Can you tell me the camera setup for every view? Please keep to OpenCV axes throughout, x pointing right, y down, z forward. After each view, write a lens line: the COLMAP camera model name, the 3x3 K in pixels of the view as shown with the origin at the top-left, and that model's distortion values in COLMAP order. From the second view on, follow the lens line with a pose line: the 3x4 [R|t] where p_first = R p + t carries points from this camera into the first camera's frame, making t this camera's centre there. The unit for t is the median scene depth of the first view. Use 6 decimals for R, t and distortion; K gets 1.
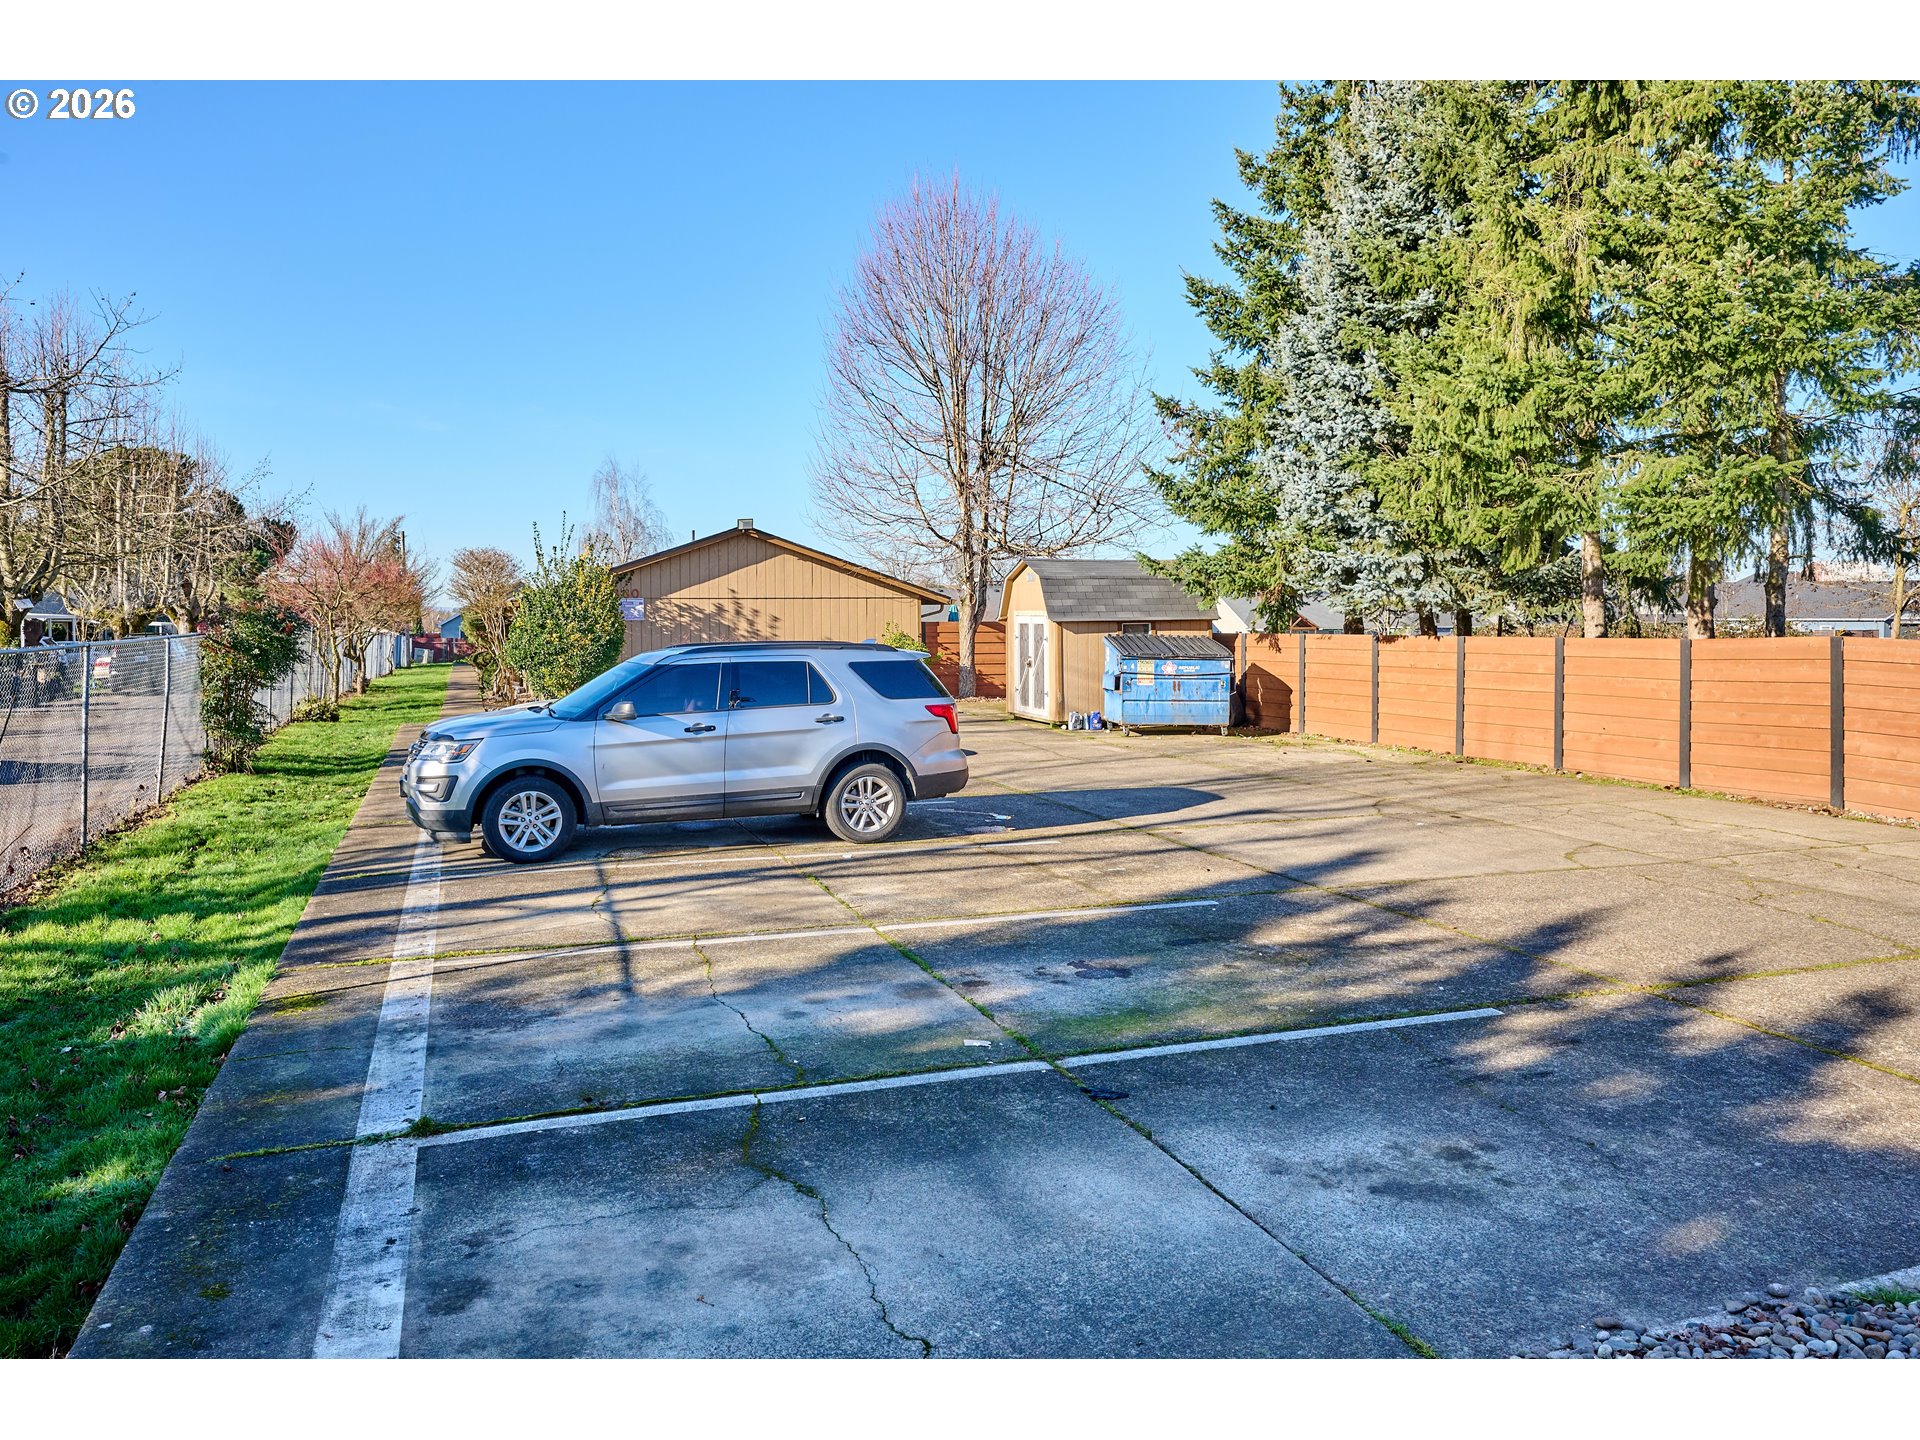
lens RADIAL K [[1357.9, 0, 976.0], [0, 1357.9, 637.7], [0, 0, 1]] dist [-0.004719, 0.004024]
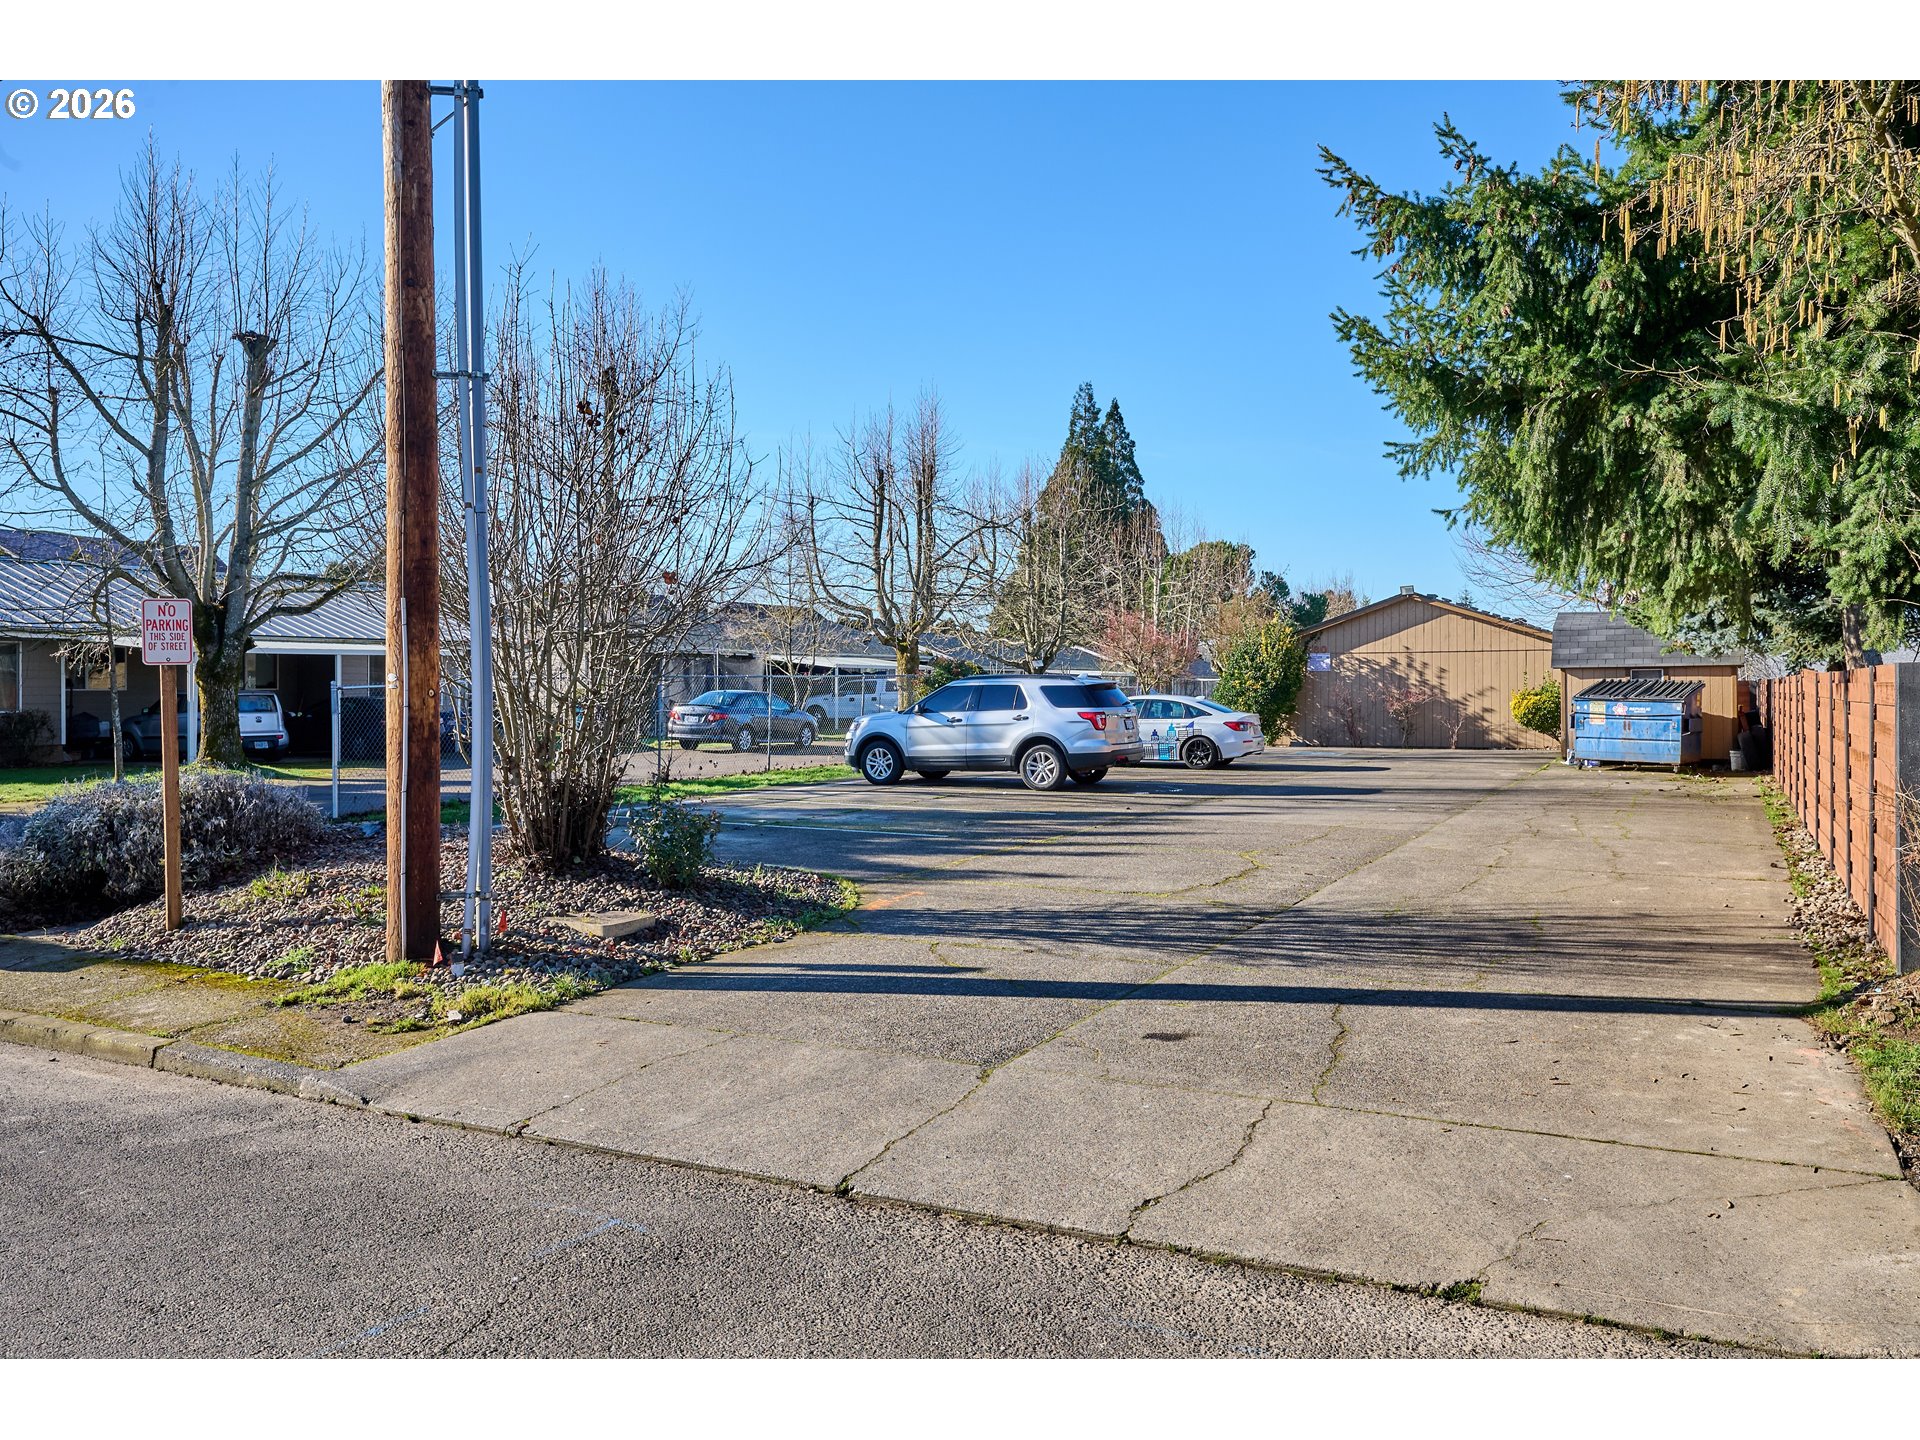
lens RADIAL K [[1357.9, 0, 1024.2], [0, 1357.9, 676.2], [0, 0, 1]] dist [-0.004719, 0.004024]
pose [[0.688597, -0.002174, -0.725141, 0.639005], [-0.010663, 0.999857, -0.013123, 0.016094], [0.725066, 0.016769, 0.688475, -0.109160]]
